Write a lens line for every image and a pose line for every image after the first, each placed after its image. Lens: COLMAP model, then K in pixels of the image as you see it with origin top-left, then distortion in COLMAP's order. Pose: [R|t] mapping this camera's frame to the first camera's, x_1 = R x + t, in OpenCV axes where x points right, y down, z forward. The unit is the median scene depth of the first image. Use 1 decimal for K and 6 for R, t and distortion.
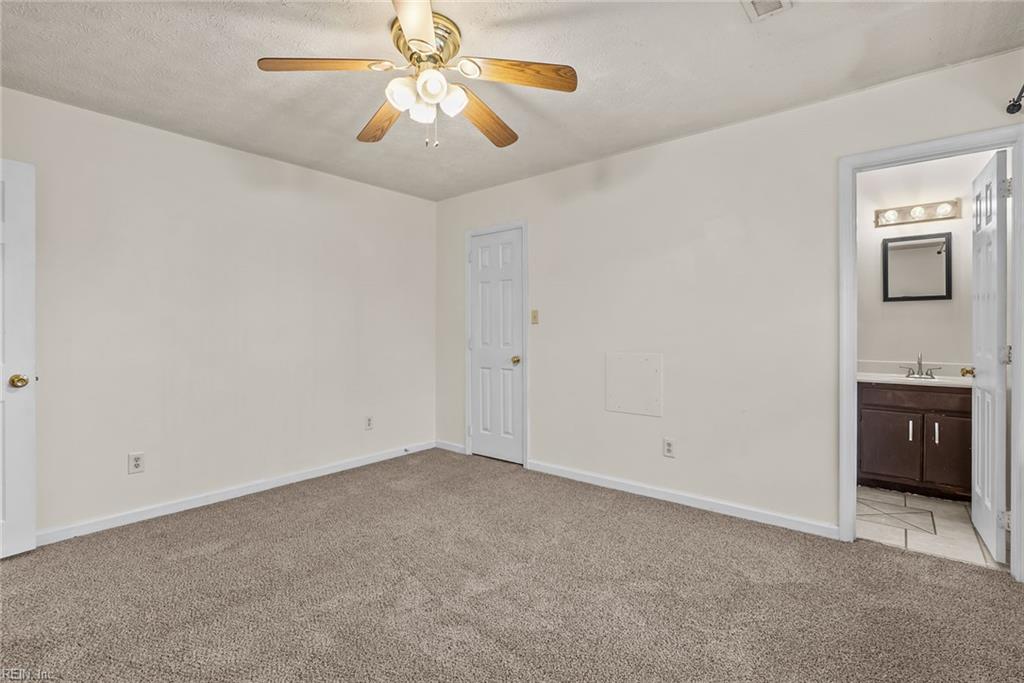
lens RADIAL K [[473.3, 0, 510.4], [0, 473.3, 333.6], [0, 0, 1]] dist [-0.012703, 0.003611]
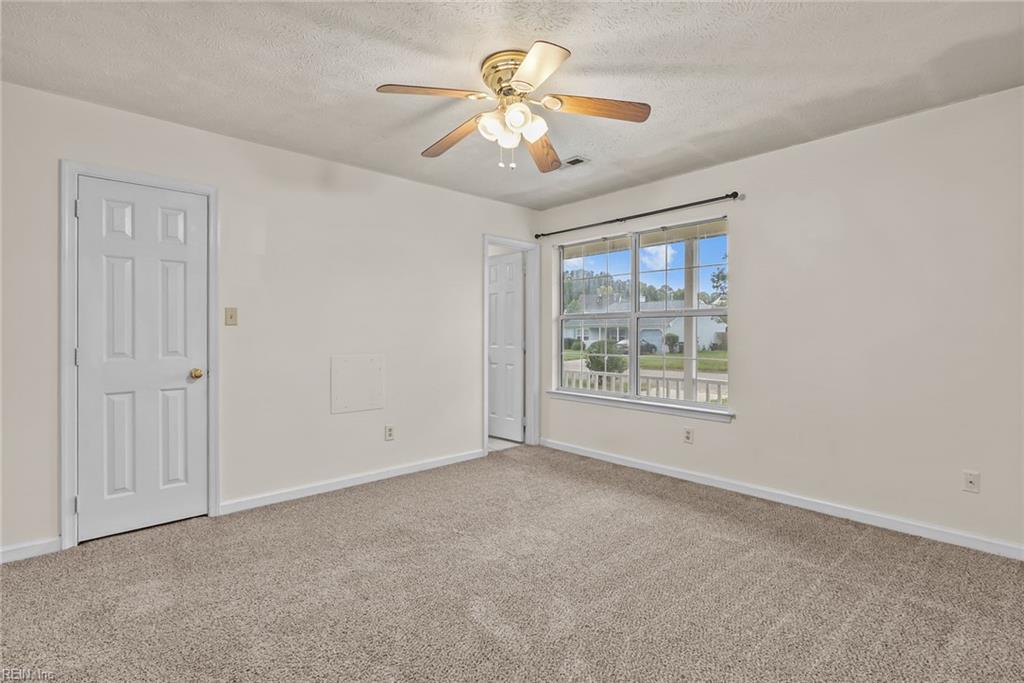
lens RADIAL K [[473.3, 0, 506.8], [0, 473.3, 336.3], [0, 0, 1]] dist [-0.012703, 0.003611]
pose [[0.142463, -0.004948, 0.989788, -0.690669], [0.005856, 0.999974, 0.004156, -0.003756], [-0.989783, 0.005205, 0.142488, 0.457851]]
